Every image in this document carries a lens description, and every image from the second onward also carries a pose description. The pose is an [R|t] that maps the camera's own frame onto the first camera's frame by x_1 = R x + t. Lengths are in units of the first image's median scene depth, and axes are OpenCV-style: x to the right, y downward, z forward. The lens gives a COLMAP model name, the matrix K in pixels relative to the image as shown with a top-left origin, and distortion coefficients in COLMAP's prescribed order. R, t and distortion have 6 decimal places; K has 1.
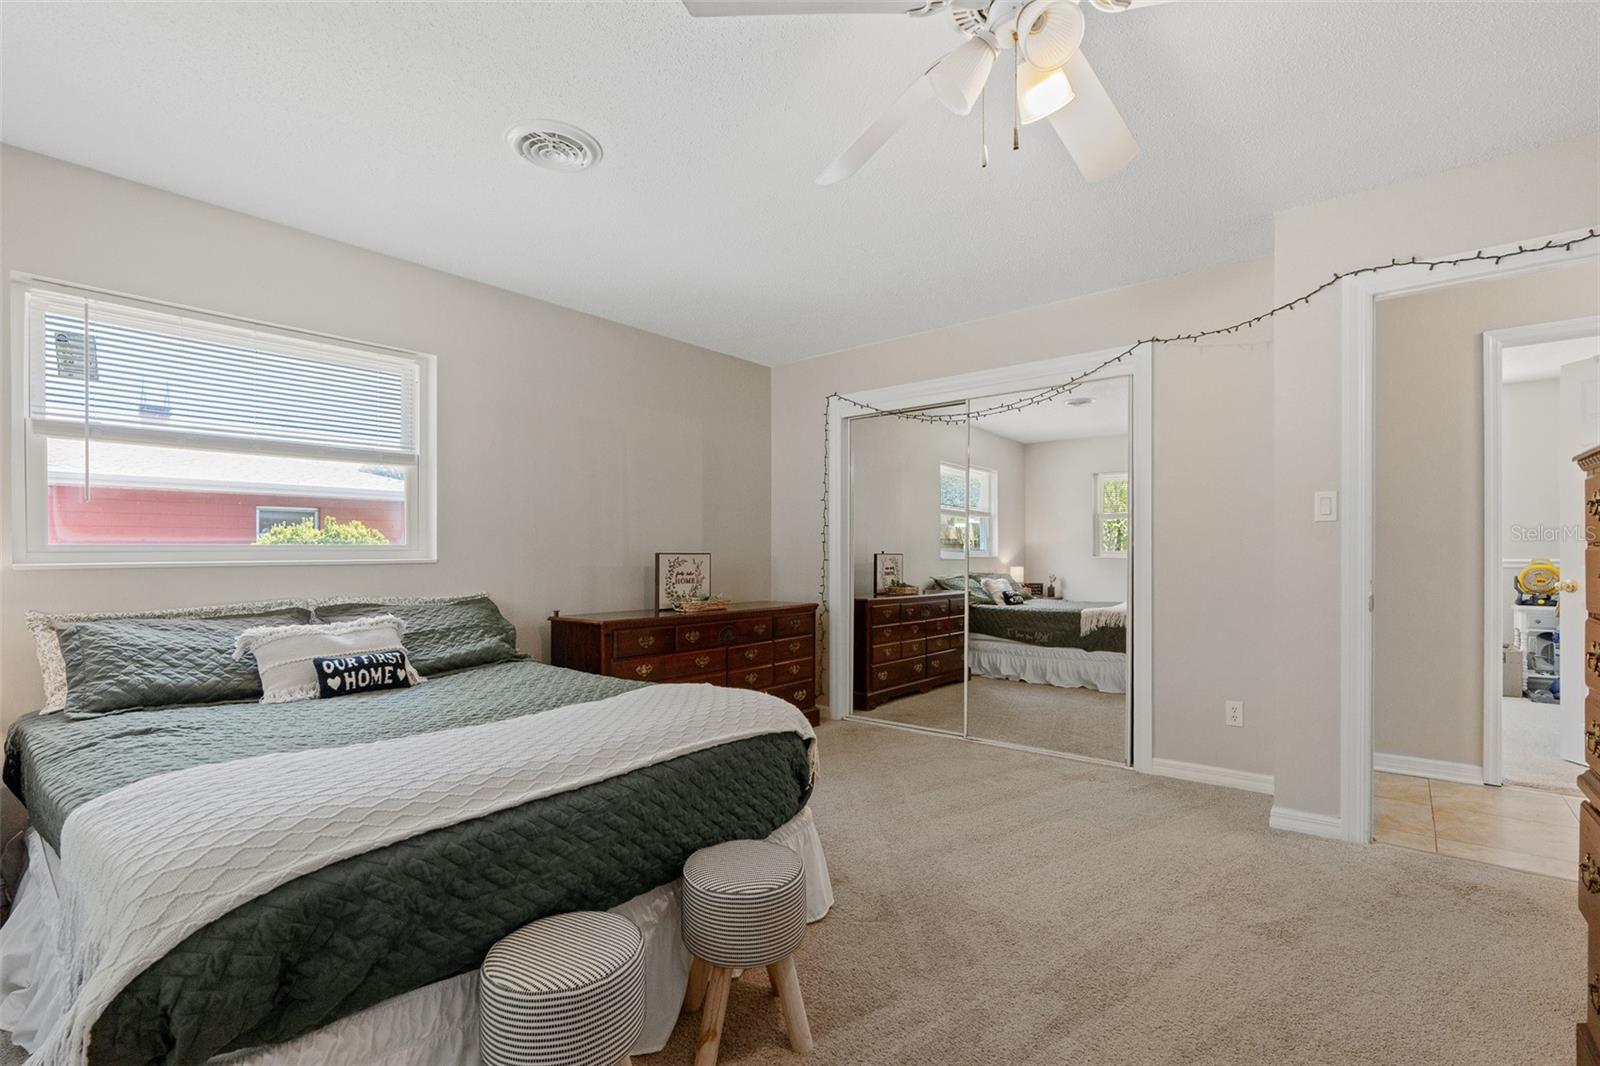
lens RADIAL K [[716.9, 0, 792.4], [0, 716.9, 541.3], [0, 0, 1]] dist [-0.008148, 0.003467]
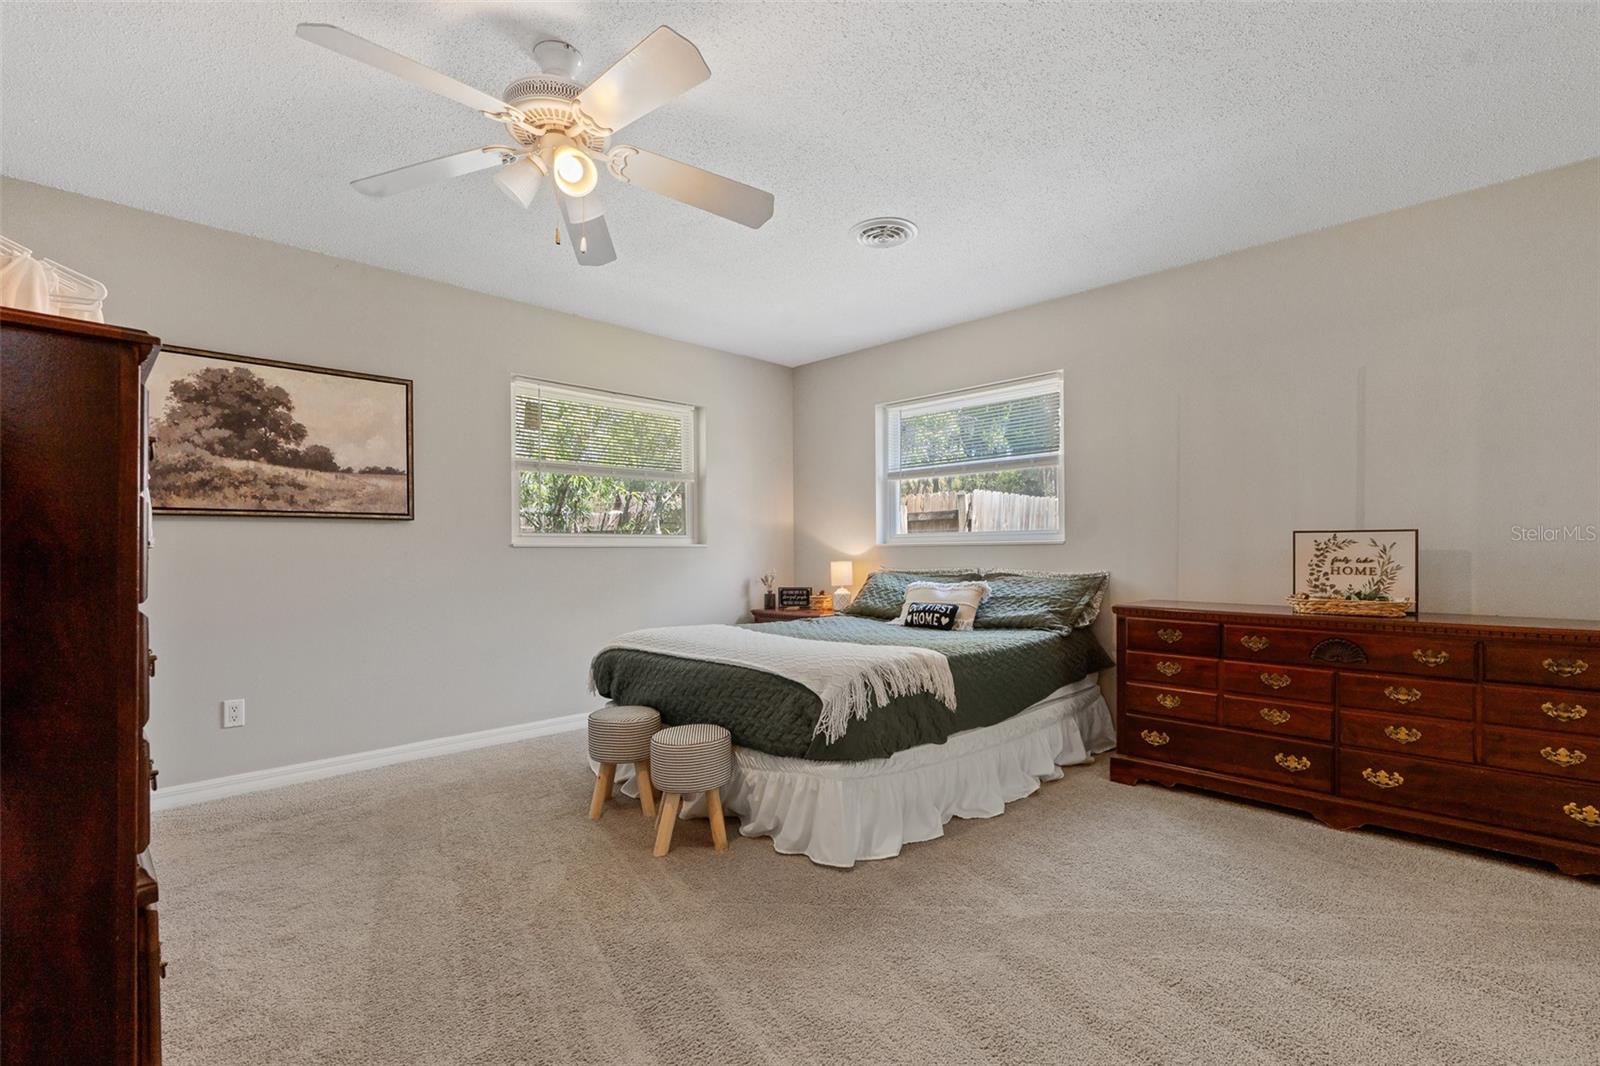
lens RADIAL K [[716.9, 0, 808.8], [0, 716.9, 537.9], [0, 0, 1]] dist [-0.008148, 0.003467]
pose [[-0.069202, -0.009956, -0.997553, 0.573261], [0.021065, 0.999713, -0.011439, 0.021082], [0.997380, -0.021806, -0.068973, 0.539910]]
